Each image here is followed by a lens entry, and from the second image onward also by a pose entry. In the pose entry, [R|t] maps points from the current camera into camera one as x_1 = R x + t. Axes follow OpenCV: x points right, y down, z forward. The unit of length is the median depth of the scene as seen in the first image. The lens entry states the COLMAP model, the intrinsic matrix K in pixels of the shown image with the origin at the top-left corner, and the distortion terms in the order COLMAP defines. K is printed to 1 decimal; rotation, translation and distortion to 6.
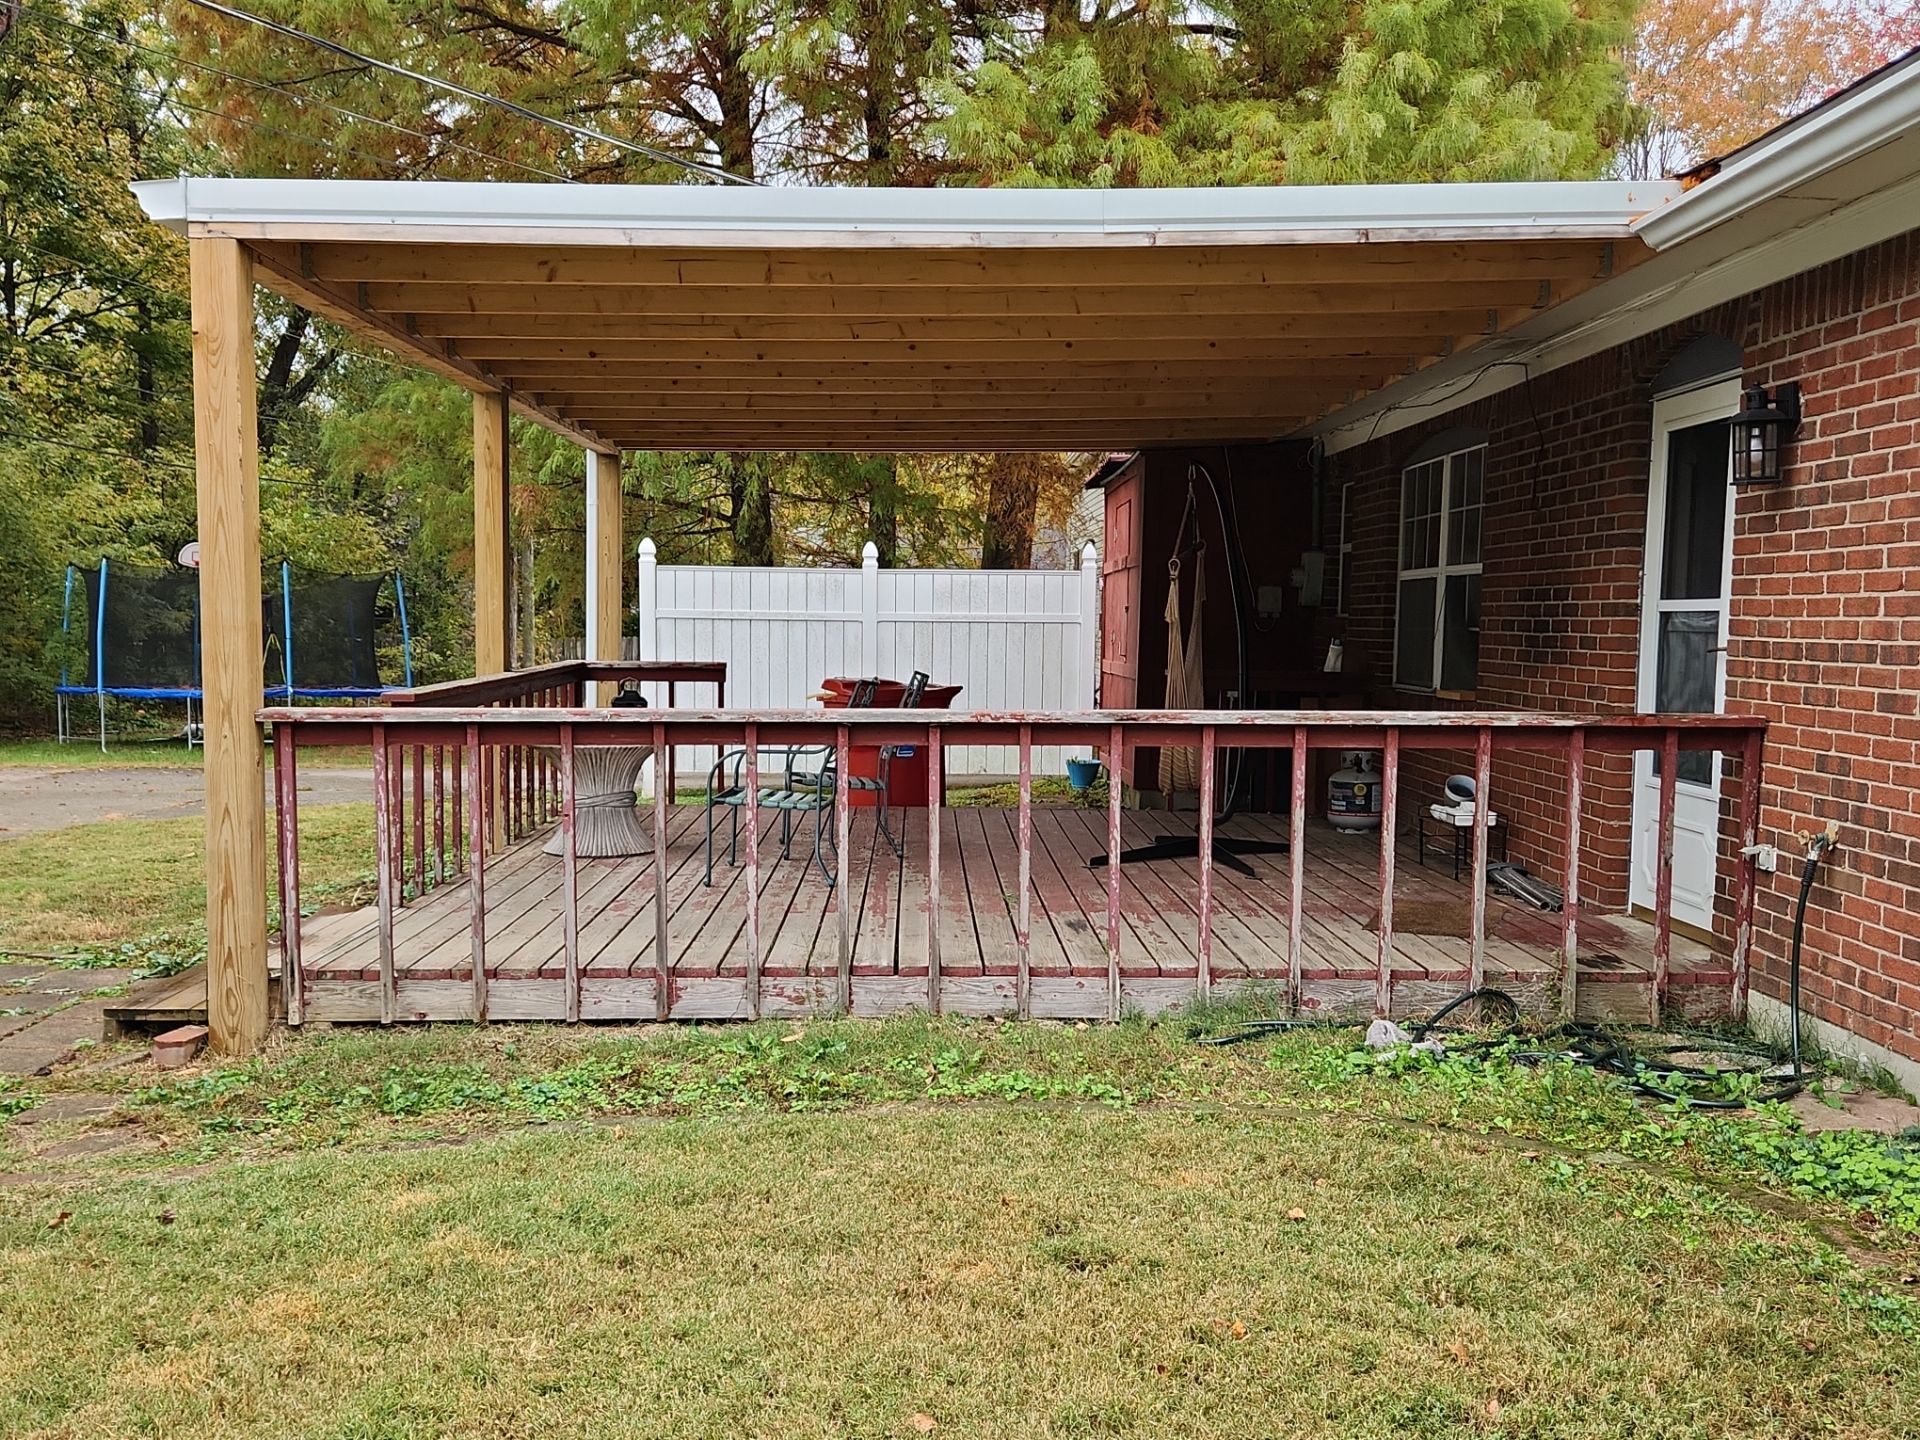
lens RADIAL K [[1580.5, 0, 960.0], [0, 1580.5, 720.0], [0, 0, 1]] dist [-0.005626, -0.007358]
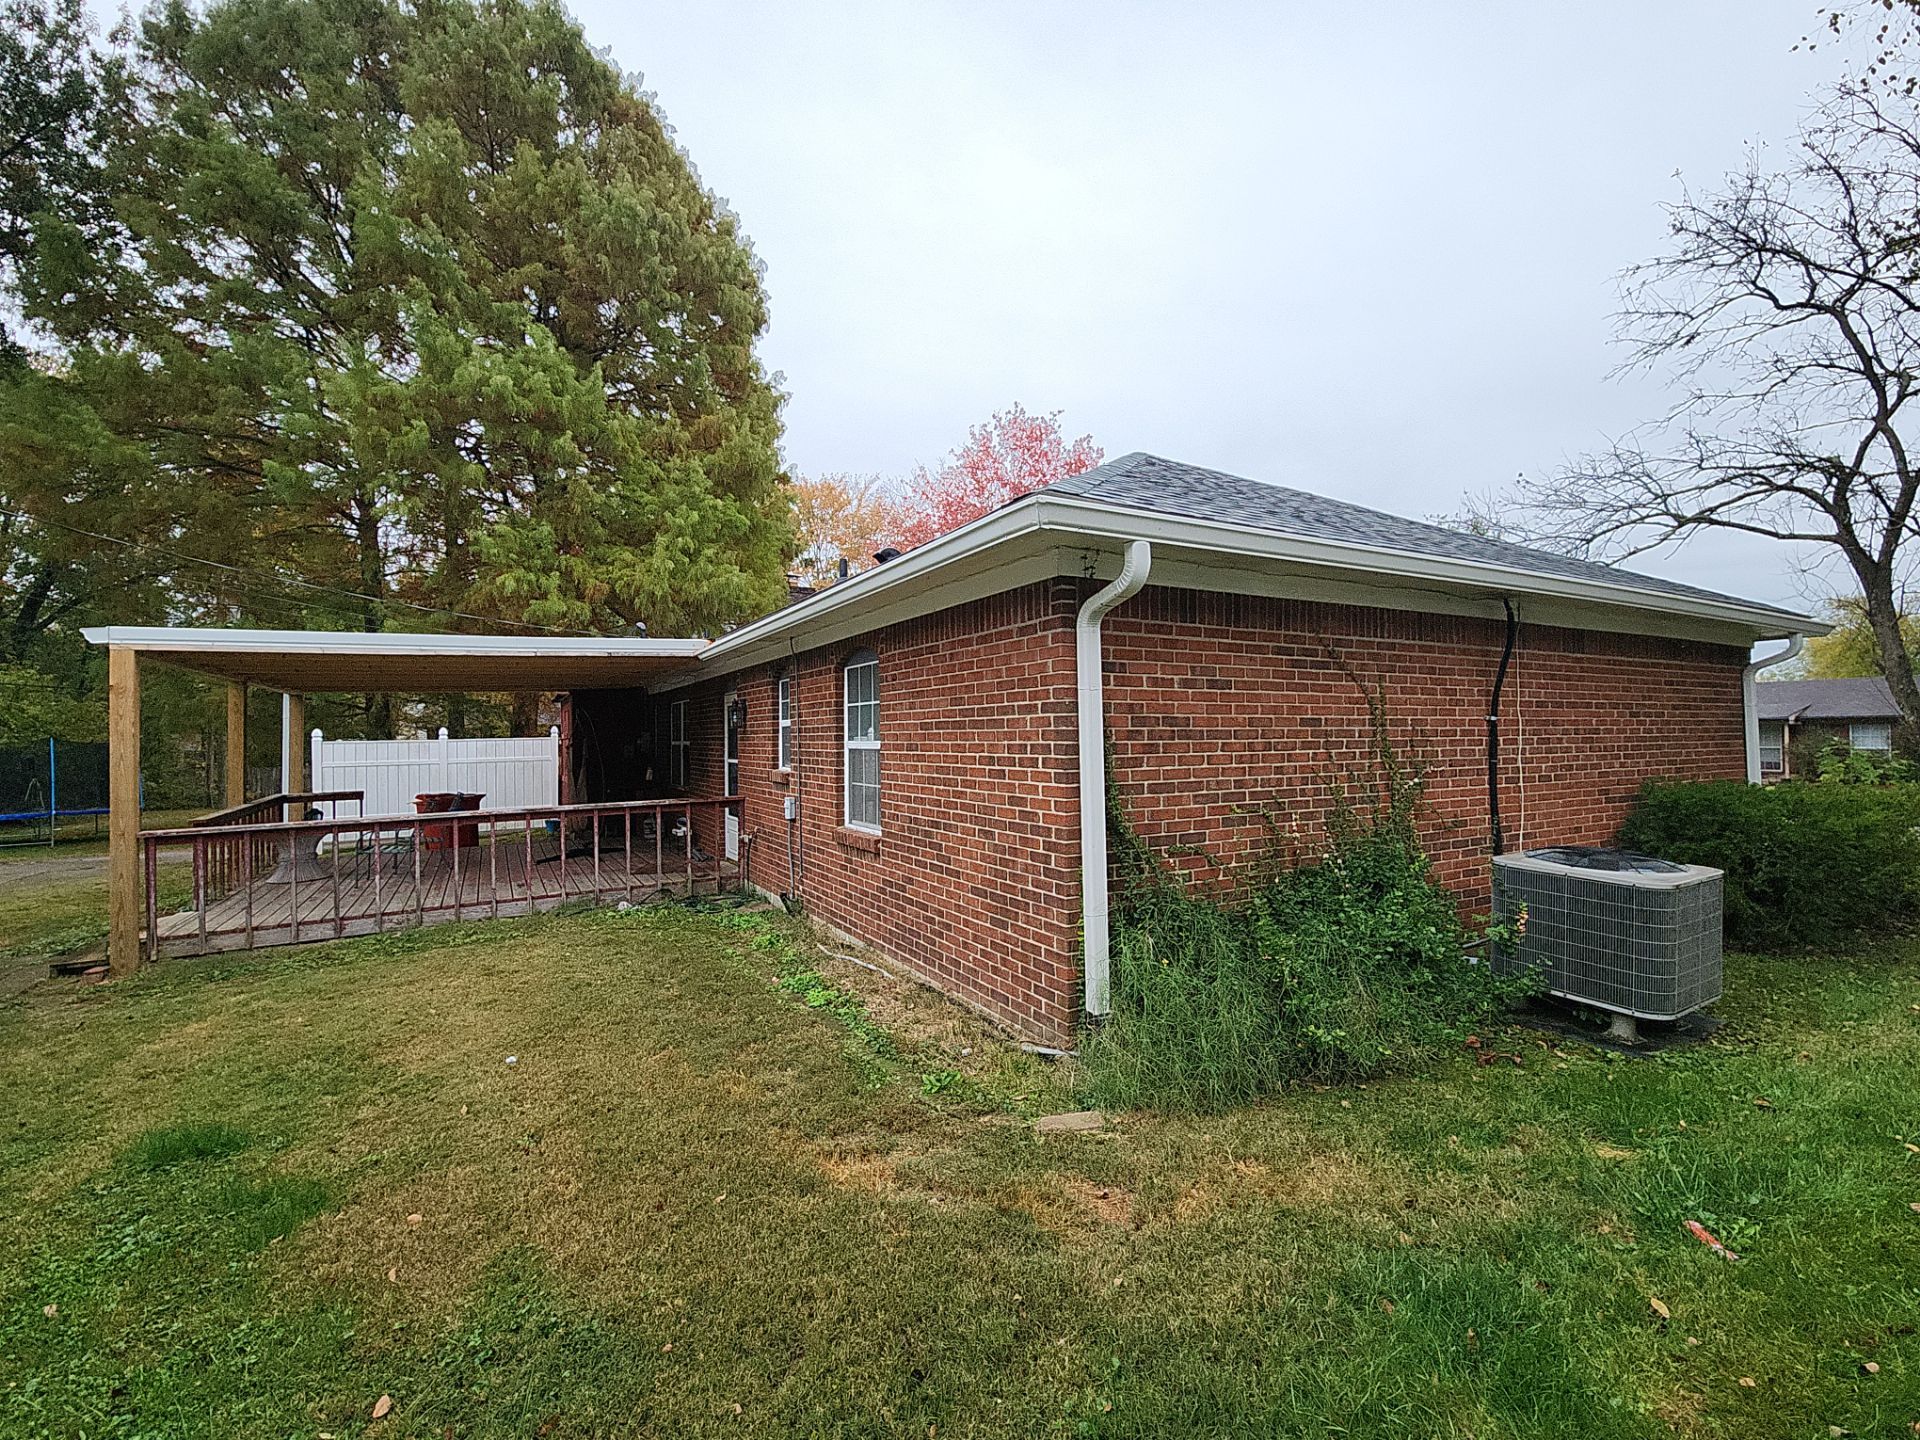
lens RADIAL K [[796.7, 0, 949.2], [0, 796.7, 713.7], [0, 0, 1]] dist [0.000918, -0.006536]
pose [[0.881682, -0.017408, 0.471522, 0.092173], [0.057485, 0.995838, -0.070724, -0.029965], [-0.468329, 0.089462, 0.879014, -0.672313]]
